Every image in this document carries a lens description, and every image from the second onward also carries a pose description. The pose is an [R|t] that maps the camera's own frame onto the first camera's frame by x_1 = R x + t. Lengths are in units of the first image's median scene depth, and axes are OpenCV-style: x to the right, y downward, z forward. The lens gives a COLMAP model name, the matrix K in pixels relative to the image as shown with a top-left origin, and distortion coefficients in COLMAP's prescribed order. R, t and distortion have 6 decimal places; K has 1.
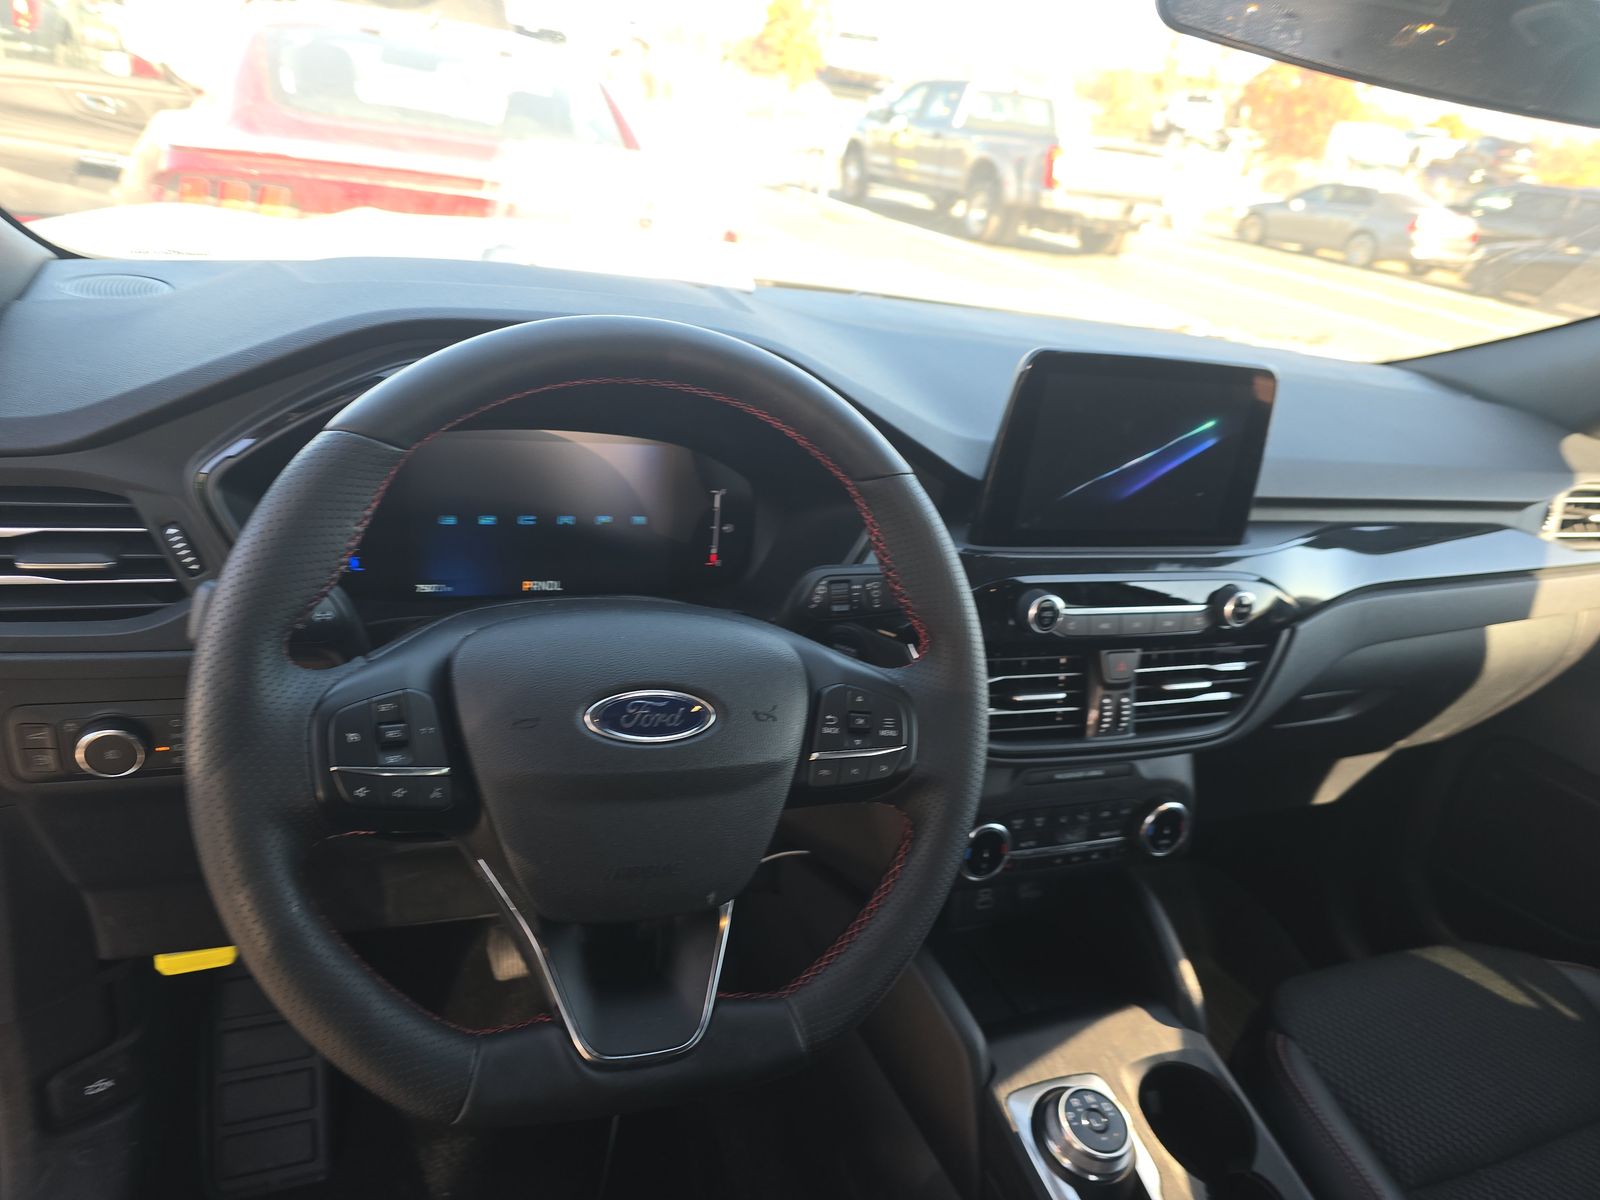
lens RADIAL K [[1080.8, 0, 800.0], [0, 1080.8, 600.0], [0, 0, 1]] dist [0.054700, -0.056565]
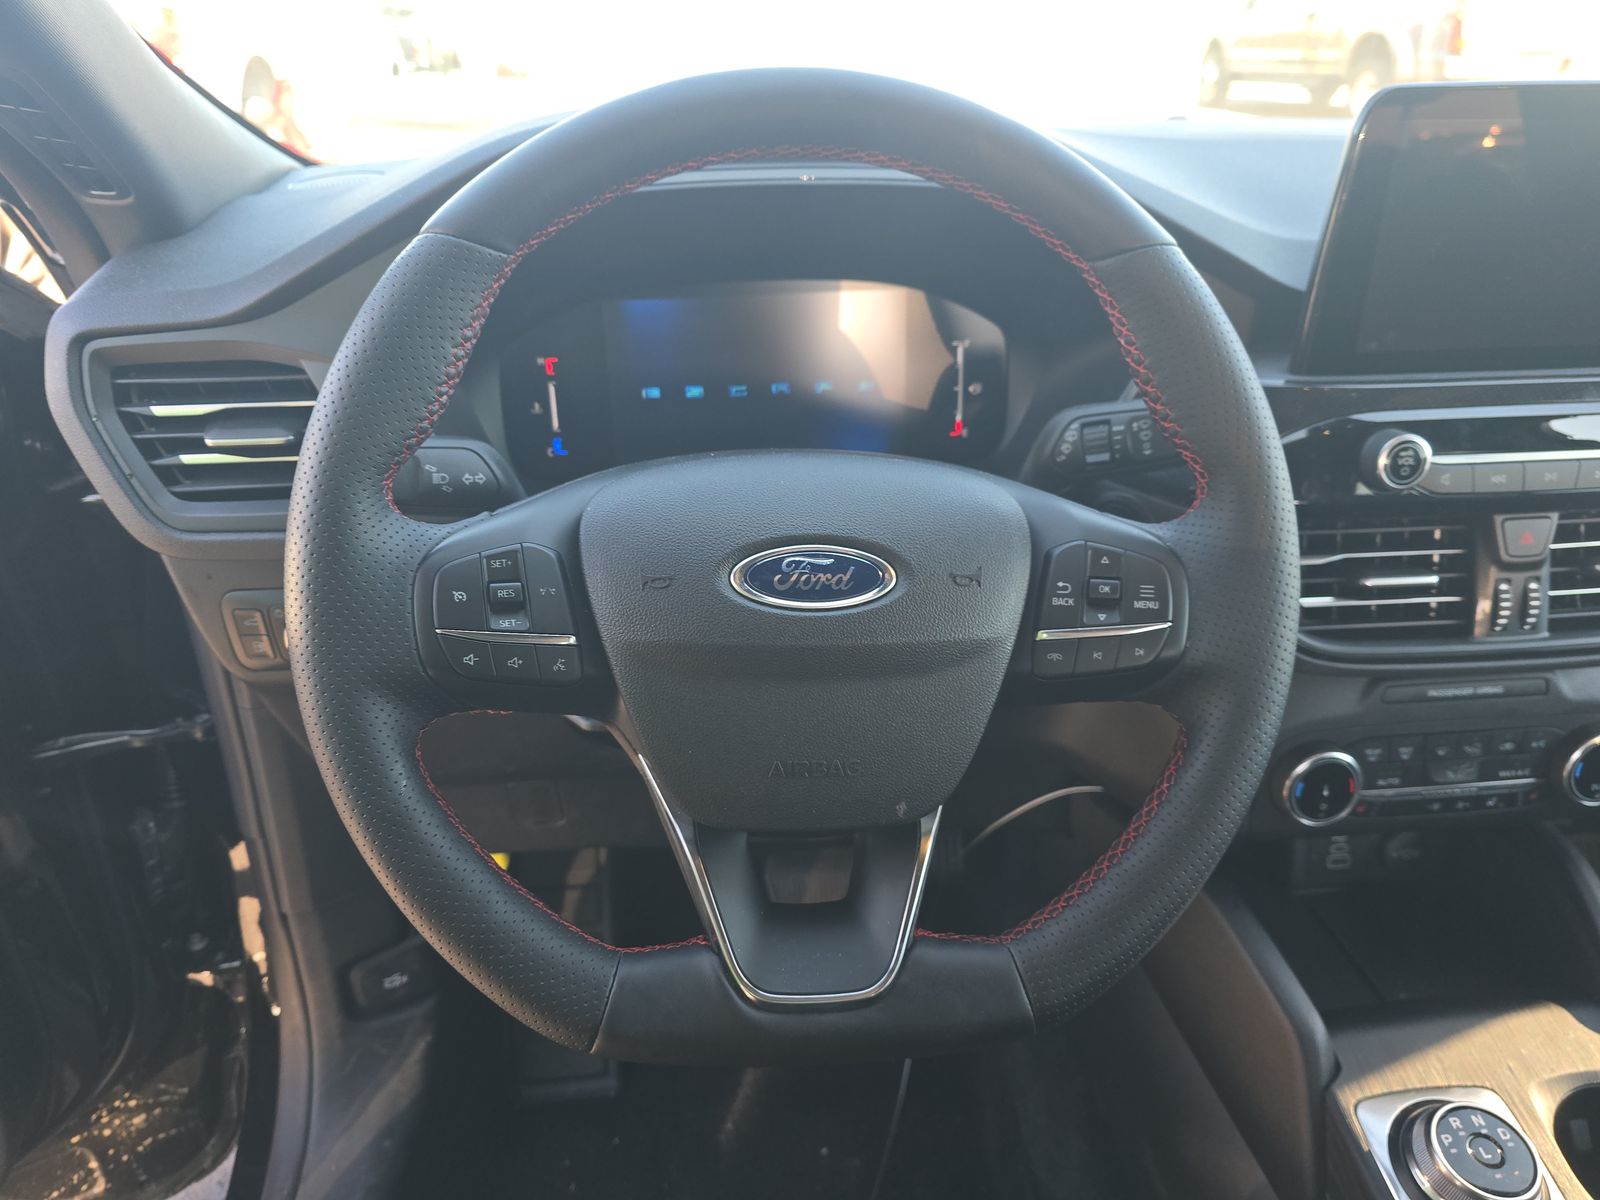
lens RADIAL K [[1089.0, 0, 800.0], [0, 1089.0, 600.0], [0, 0, 1]] dist [0.004397, -0.005306]
pose [[0.947580, -0.018382, -0.318991, 0.072567], [0.029750, 0.999083, 0.030803, 0.068840], [0.318132, -0.038678, 0.947257, 0.169974]]
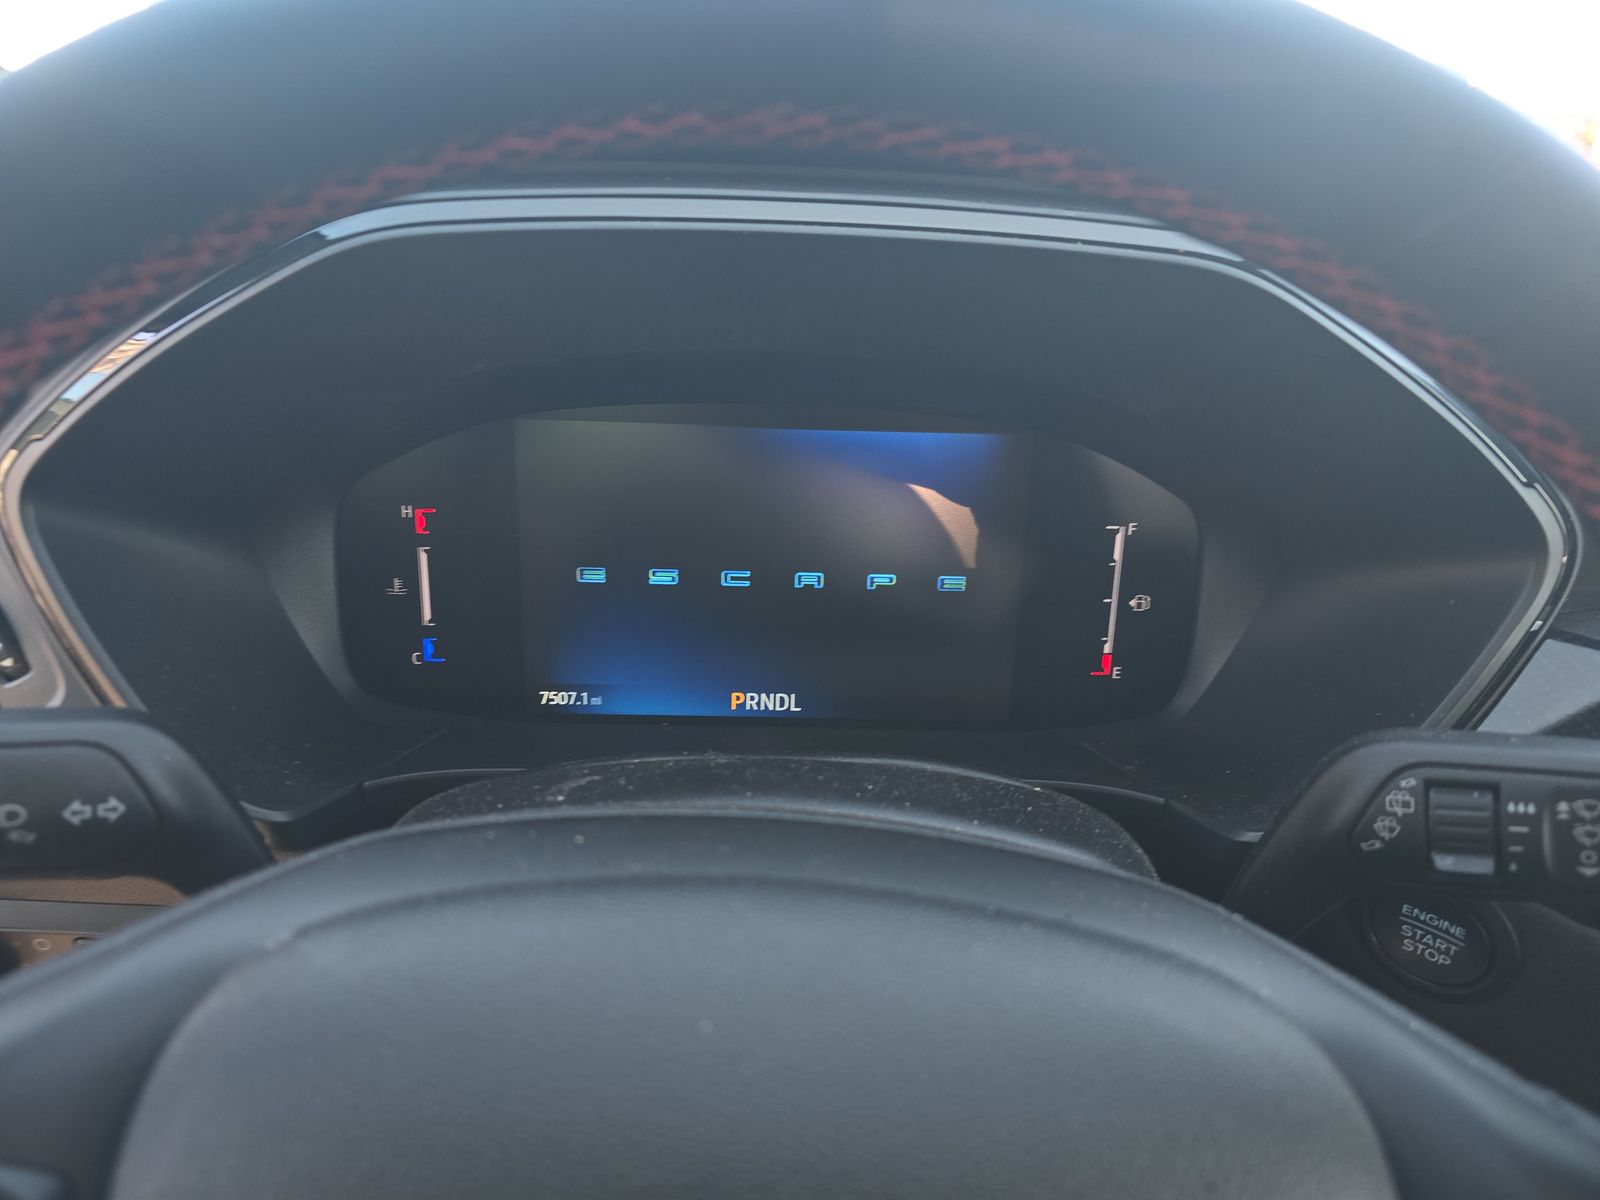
lens RADIAL K [[1055.3, 0, 800.0], [0, 1055.3, 600.0], [0, 0, 1]] dist [-0.008954, -0.004083]
pose [[0.924497, 0.037012, -0.379388, -0.029736], [-0.050862, 0.998353, -0.026546, -0.049956], [0.377781, 0.043839, 0.924857, 0.529959]]
